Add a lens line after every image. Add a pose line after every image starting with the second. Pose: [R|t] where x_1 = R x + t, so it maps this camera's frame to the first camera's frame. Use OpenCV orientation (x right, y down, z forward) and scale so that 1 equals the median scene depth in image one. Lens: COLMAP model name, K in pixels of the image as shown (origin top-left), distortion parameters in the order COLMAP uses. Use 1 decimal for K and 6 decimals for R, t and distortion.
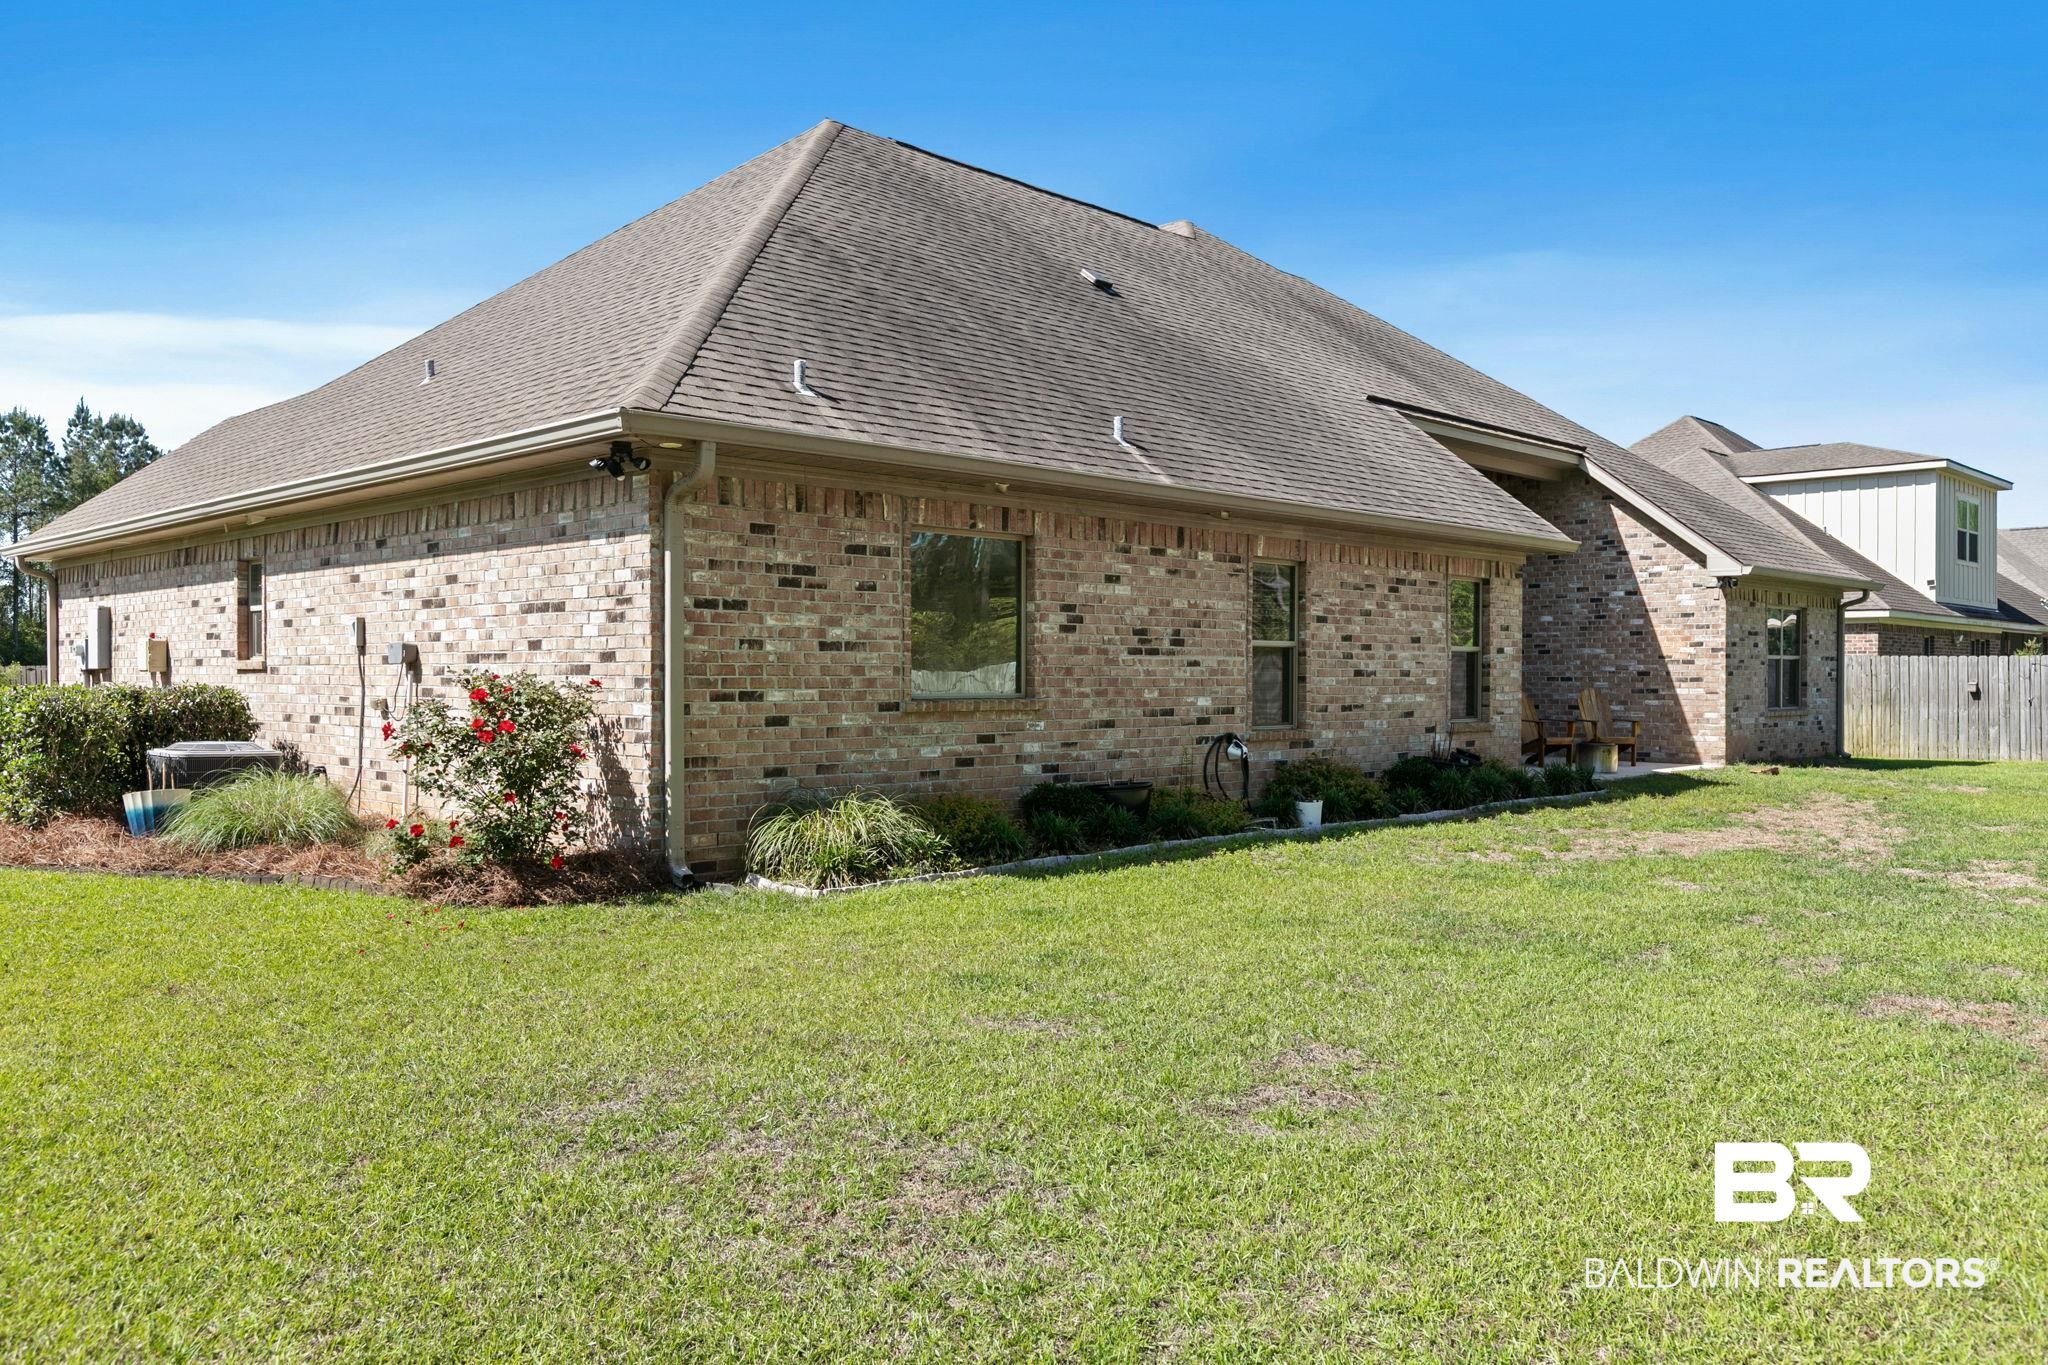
lens RADIAL K [[1551.9, 0, 1035.2], [0, 1551.9, 683.1], [0, 0, 1]] dist [0.002020, -0.001832]
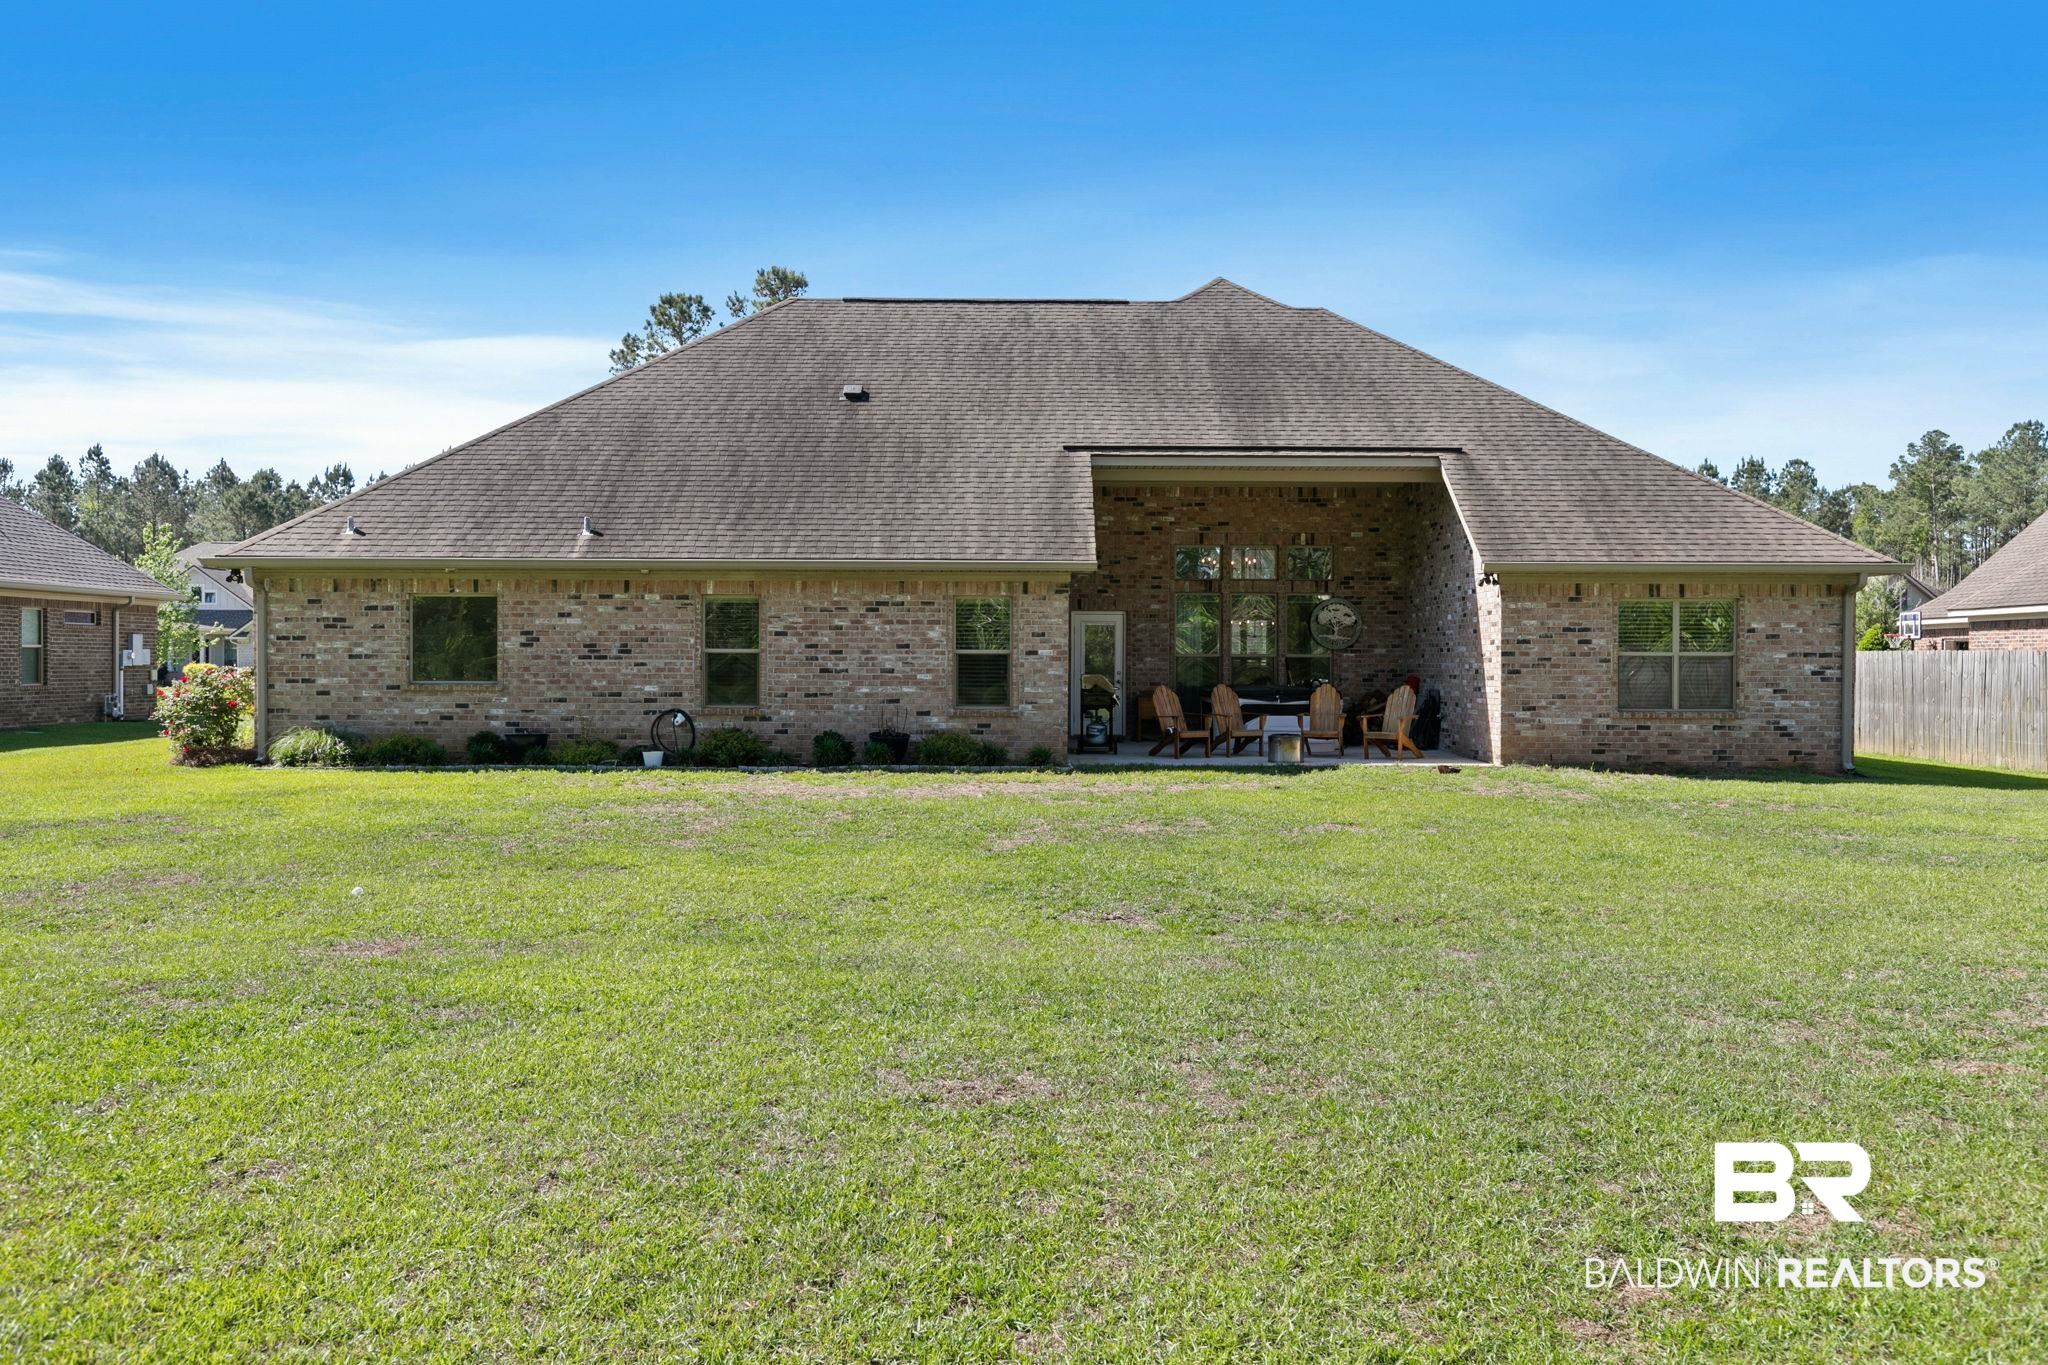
lens RADIAL K [[1551.9, 0, 1035.2], [0, 1551.9, 683.1], [0, 0, 1]] dist [0.002020, -0.001832]
pose [[0.704199, 0.009365, -0.709941, 1.348647], [-0.005802, 0.999956, 0.007435, -0.006651], [0.709979, -0.001116, 0.704222, 0.140664]]
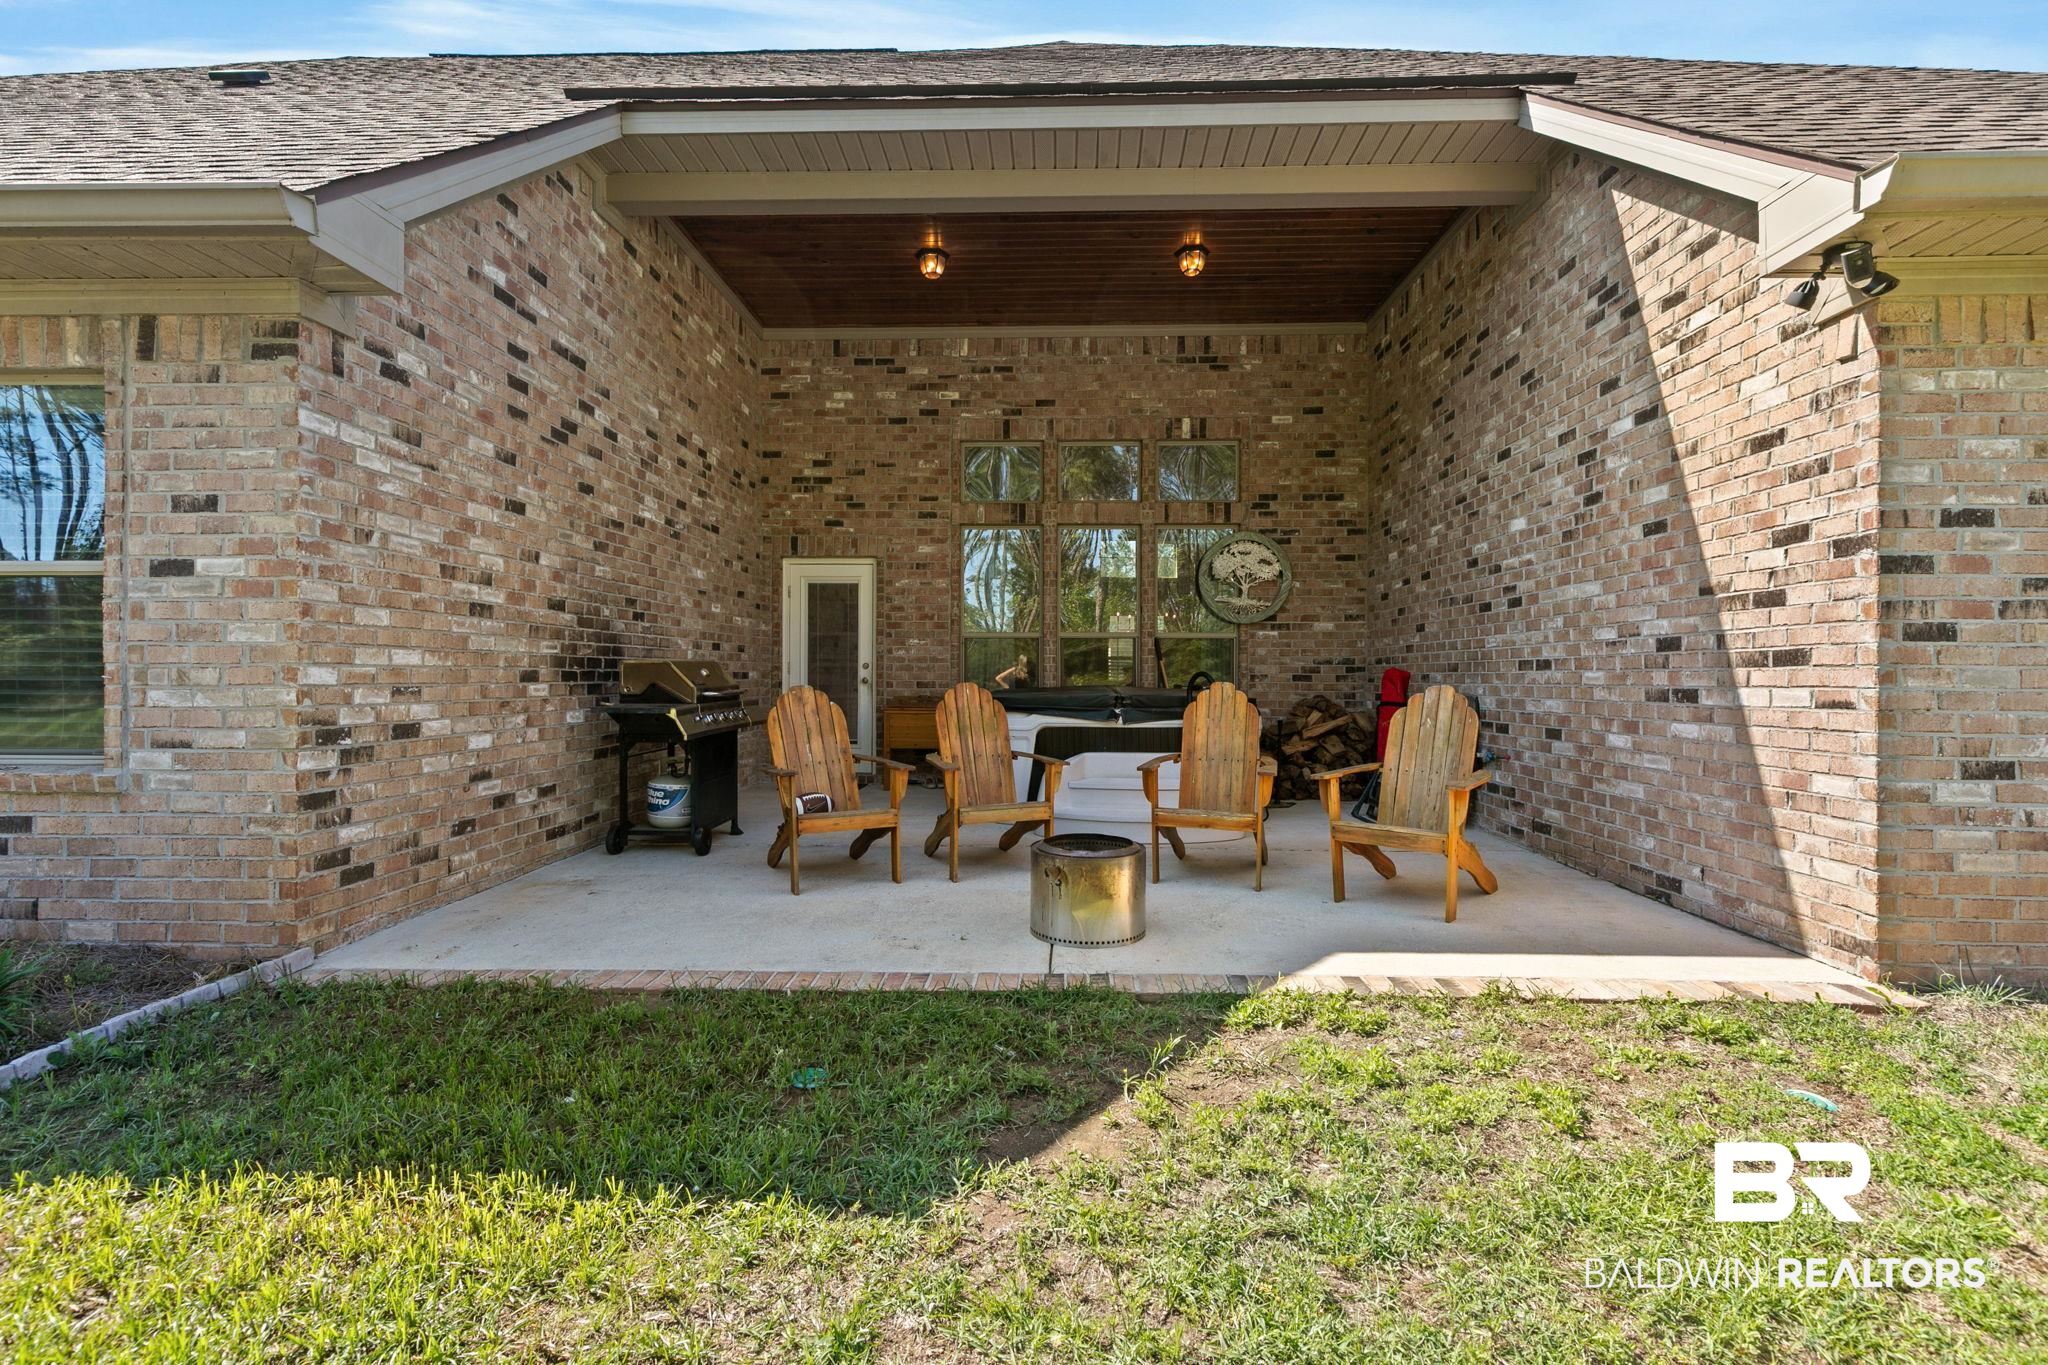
lens RADIAL K [[920.6, 0, 1024.0], [0, 920.6, 682.5], [0, 0, 1]] dist [0.002343, -0.000062]
pose [[0.675387, 0.004509, -0.737450, 0.666138], [-0.005873, 0.999982, 0.000735, 0.004459], [0.737440, 0.003835, 0.675401, 1.137620]]
